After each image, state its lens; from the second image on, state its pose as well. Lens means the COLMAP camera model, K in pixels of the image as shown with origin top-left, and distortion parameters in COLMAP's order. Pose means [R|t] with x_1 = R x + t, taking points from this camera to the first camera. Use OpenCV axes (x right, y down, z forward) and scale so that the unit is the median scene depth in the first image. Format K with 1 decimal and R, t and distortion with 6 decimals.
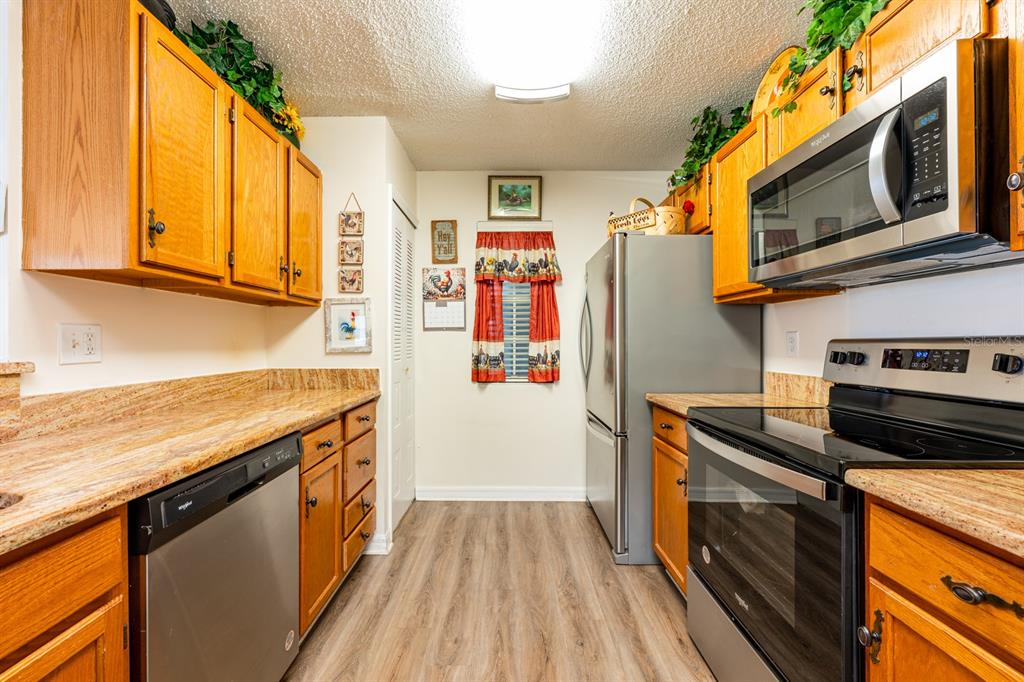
lens RADIAL K [[400.4, 0, 509.8], [0, 400.4, 339.8], [0, 0, 1]] dist [0.001628, 0.000079]
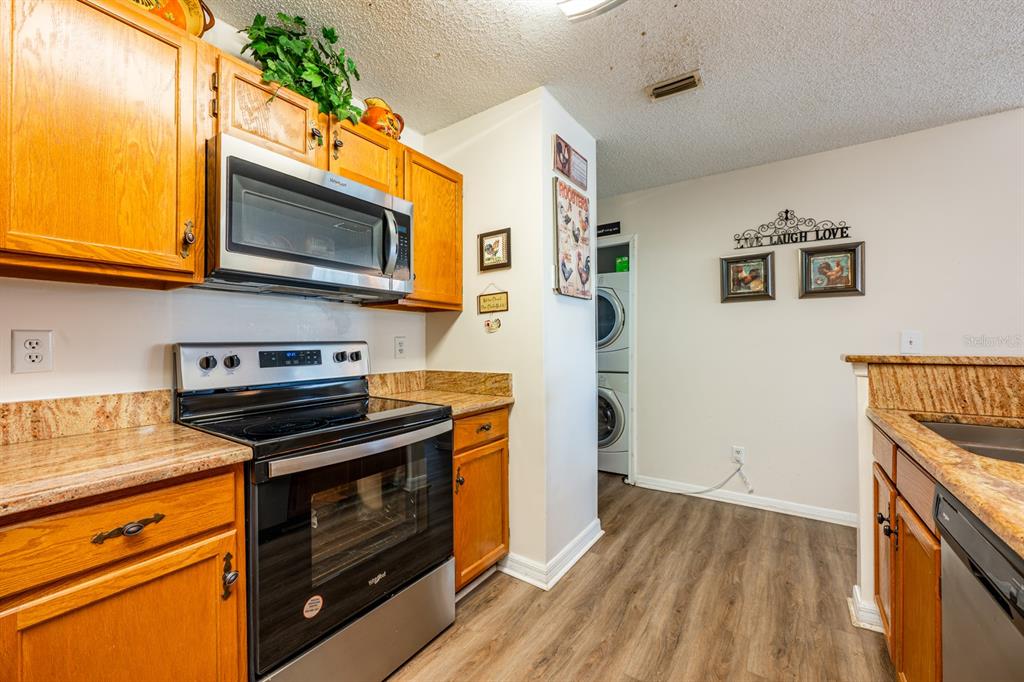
lens RADIAL K [[400.4, 0, 513.1], [0, 400.4, 344.6], [0, 0, 1]] dist [0.001628, 0.000079]
pose [[-0.820540, 0.001381, 0.571588, -0.362692], [0.003013, 0.999994, 0.001910, 0.002300], [-0.571582, 0.003289, -0.820539, 1.668746]]
